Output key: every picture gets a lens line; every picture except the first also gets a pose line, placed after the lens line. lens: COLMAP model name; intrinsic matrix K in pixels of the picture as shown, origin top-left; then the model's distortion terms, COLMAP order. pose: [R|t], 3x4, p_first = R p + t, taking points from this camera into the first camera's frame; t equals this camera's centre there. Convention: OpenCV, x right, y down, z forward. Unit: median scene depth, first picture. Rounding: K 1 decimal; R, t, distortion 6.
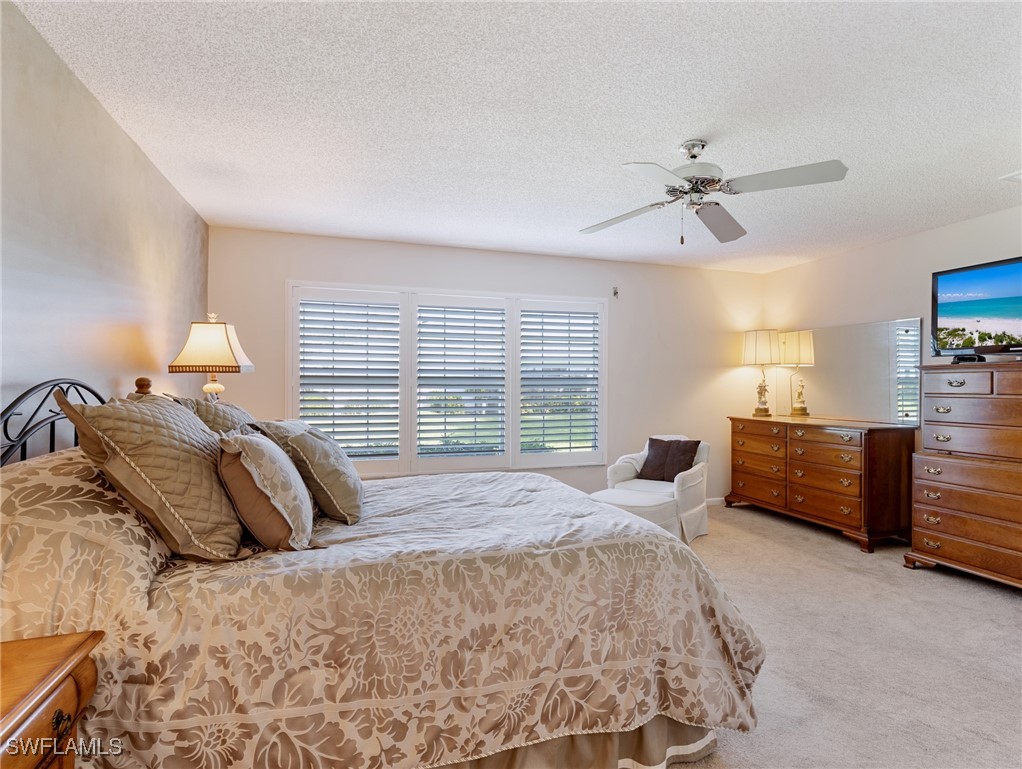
lens RADIAL K [[524.2, 0, 516.6], [0, 524.2, 384.3], [0, 0, 1]] dist [0.002852, -0.000253]
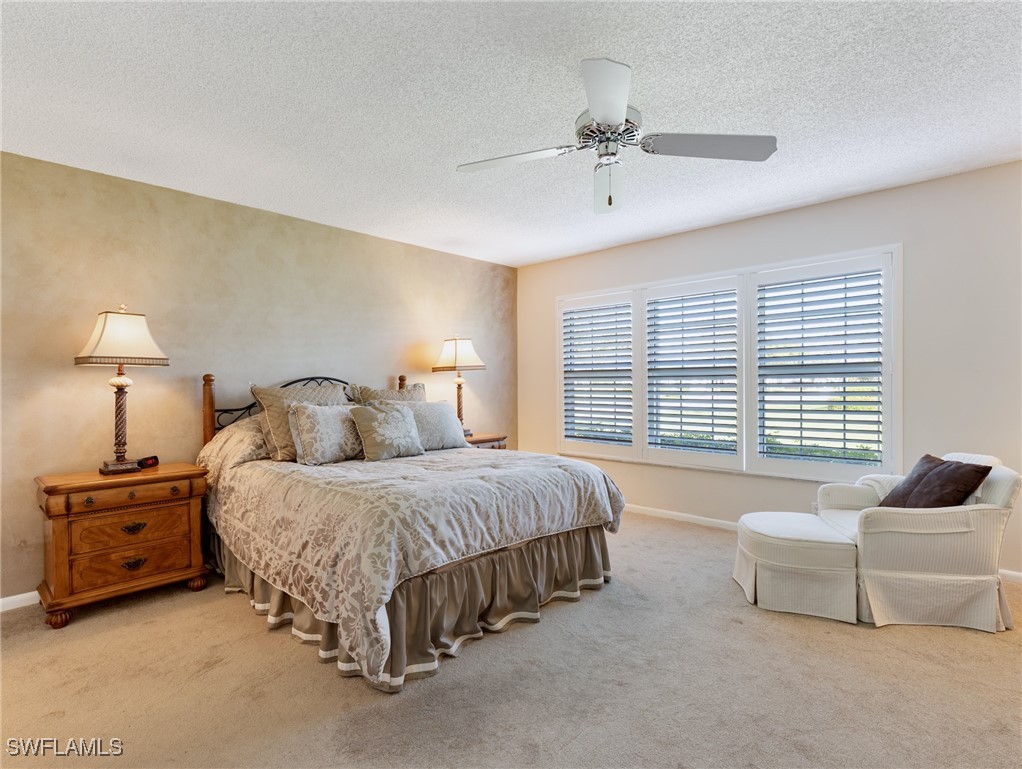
lens RADIAL K [[532.9, 0, 511.6], [0, 532.9, 384.6], [0, 0, 1]] dist [0.002324, 0.000625]
pose [[0.476622, -0.000470, -0.879108, 0.612335], [0.019029, 0.999771, 0.009782, 0.001434], [0.878903, -0.021391, 0.476521, 0.263587]]
